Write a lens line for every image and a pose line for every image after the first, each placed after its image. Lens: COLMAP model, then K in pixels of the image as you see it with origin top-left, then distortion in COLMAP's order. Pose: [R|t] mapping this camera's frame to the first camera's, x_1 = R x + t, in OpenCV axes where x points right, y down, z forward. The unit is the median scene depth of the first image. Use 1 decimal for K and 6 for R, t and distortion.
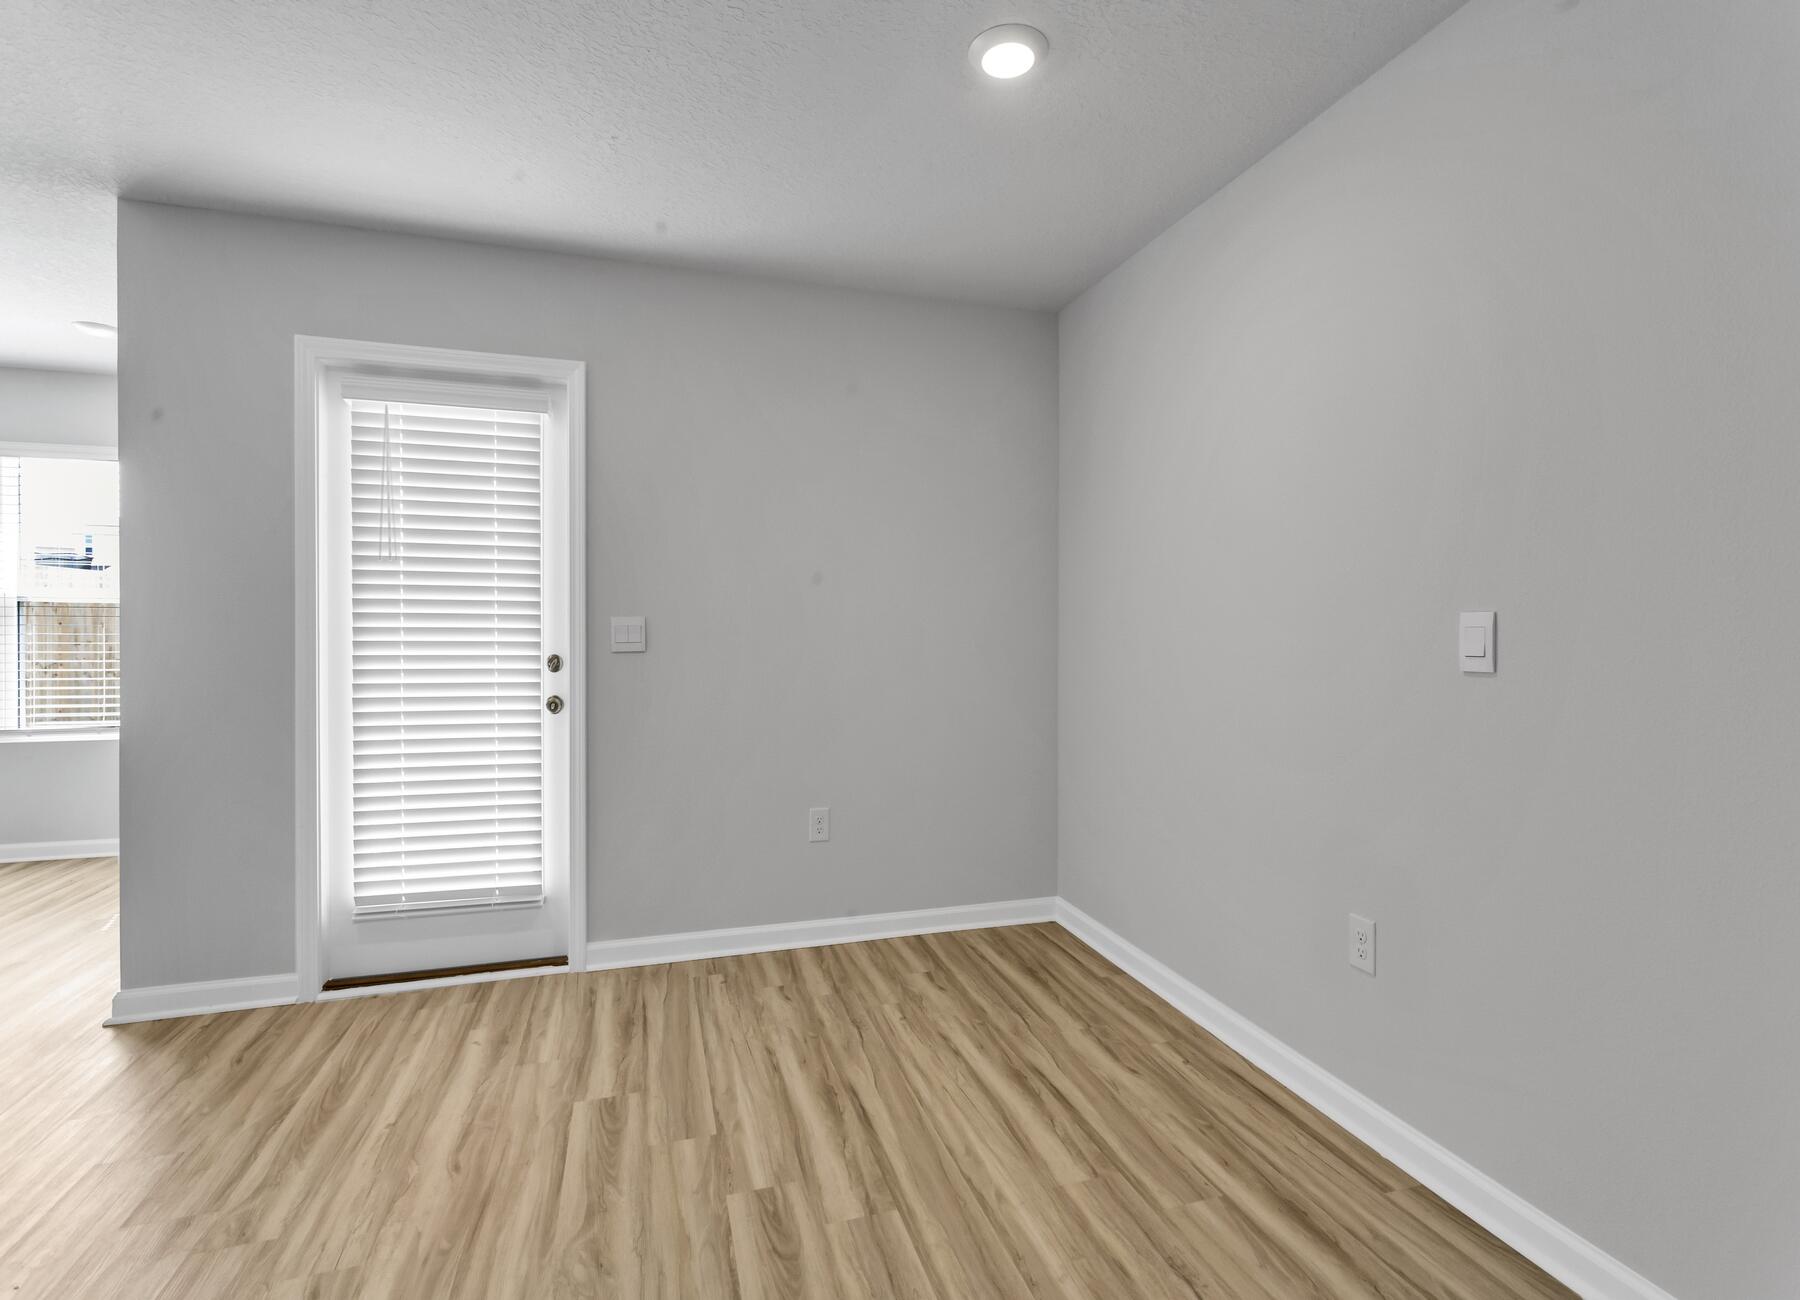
lens RADIAL K [[858.5, 0, 905.7], [0, 858.5, 639.6], [0, 0, 1]] dist [0.002141, 0.002666]
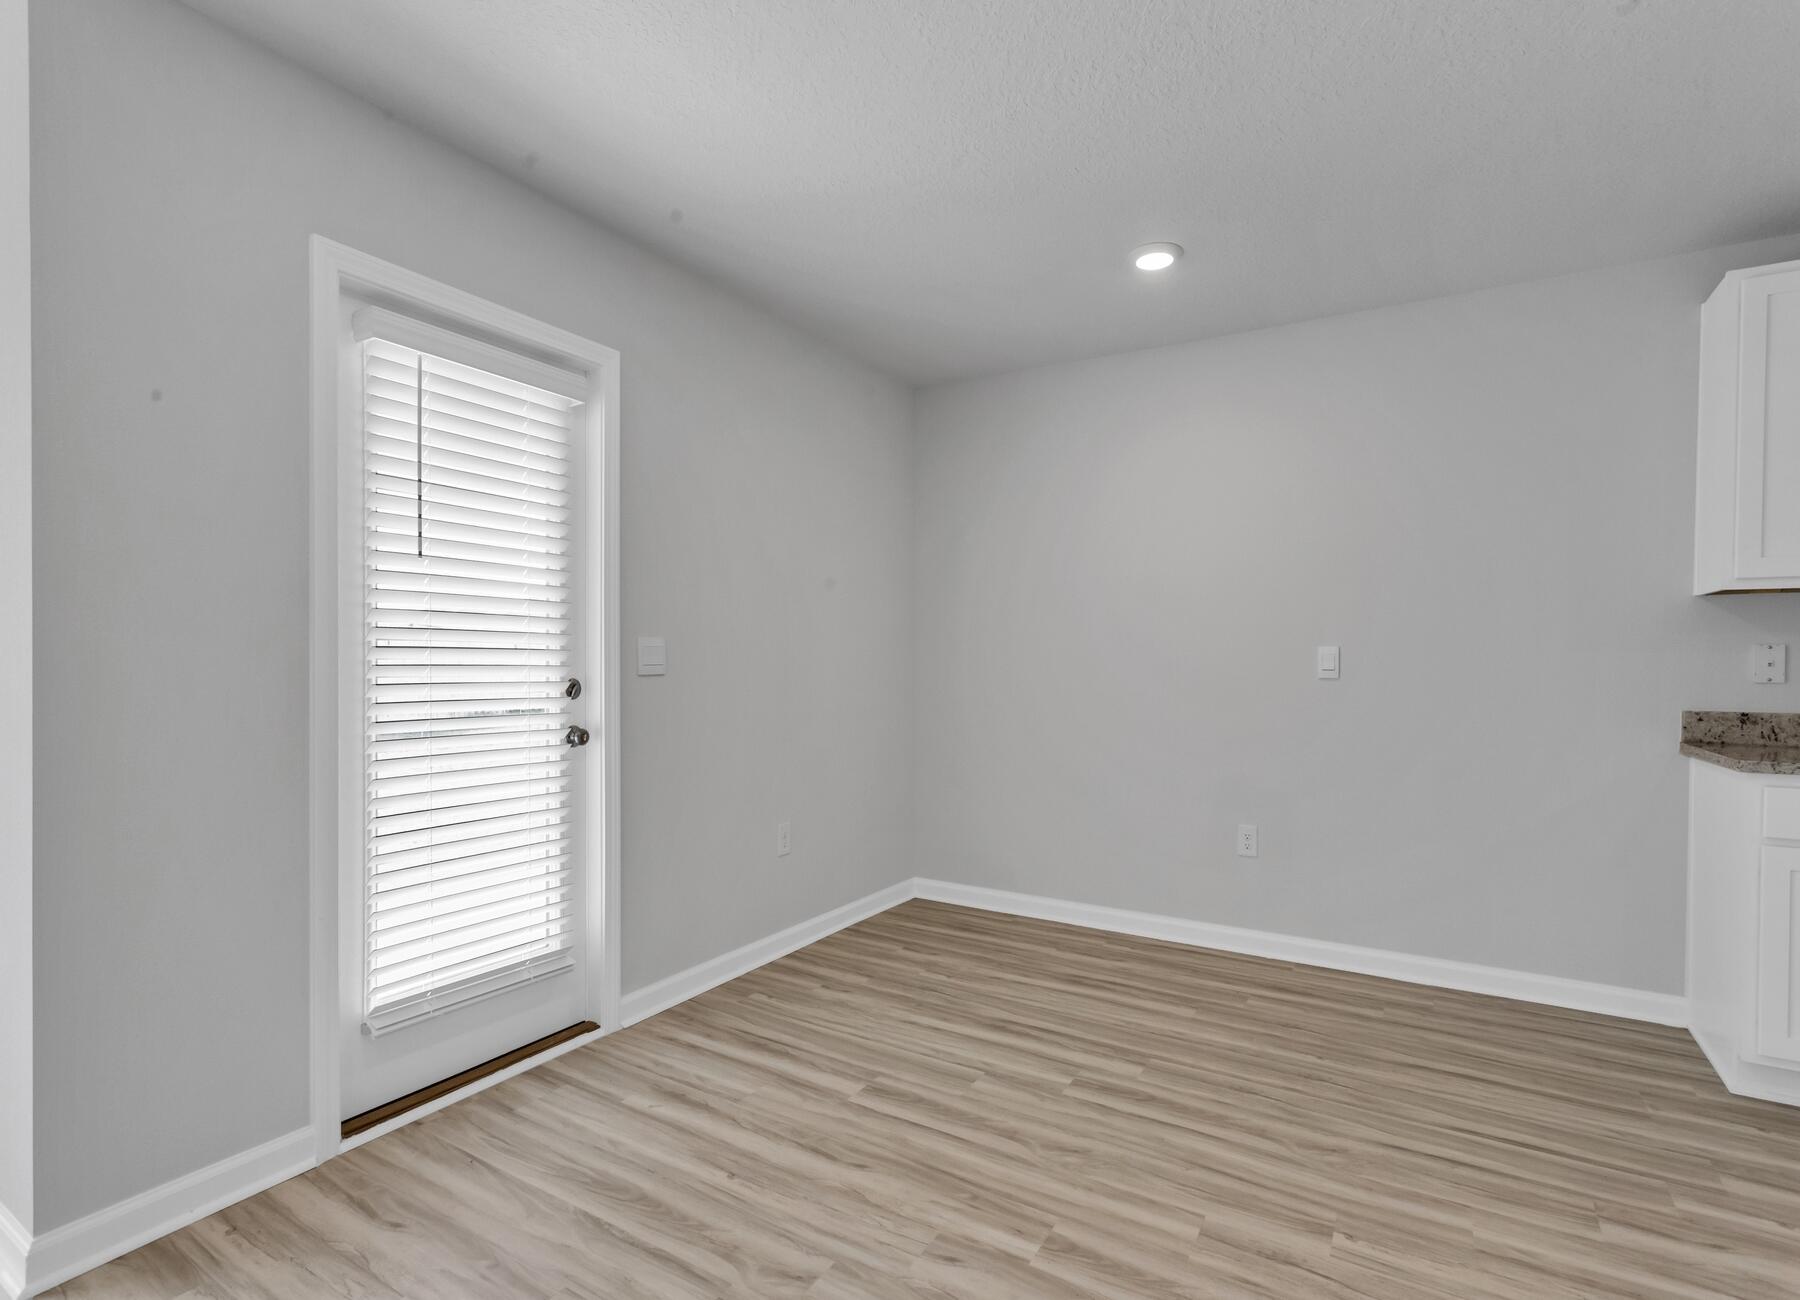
lens RADIAL K [[858.5, 0, 947.7], [0, 858.5, 670.7], [0, 0, 1]] dist [0.002141, 0.002666]
pose [[0.738785, -0.005663, 0.673917, -0.820066], [0.001420, 0.999976, 0.006847, 0.004690], [-0.673940, -0.004102, 0.738775, 0.116549]]
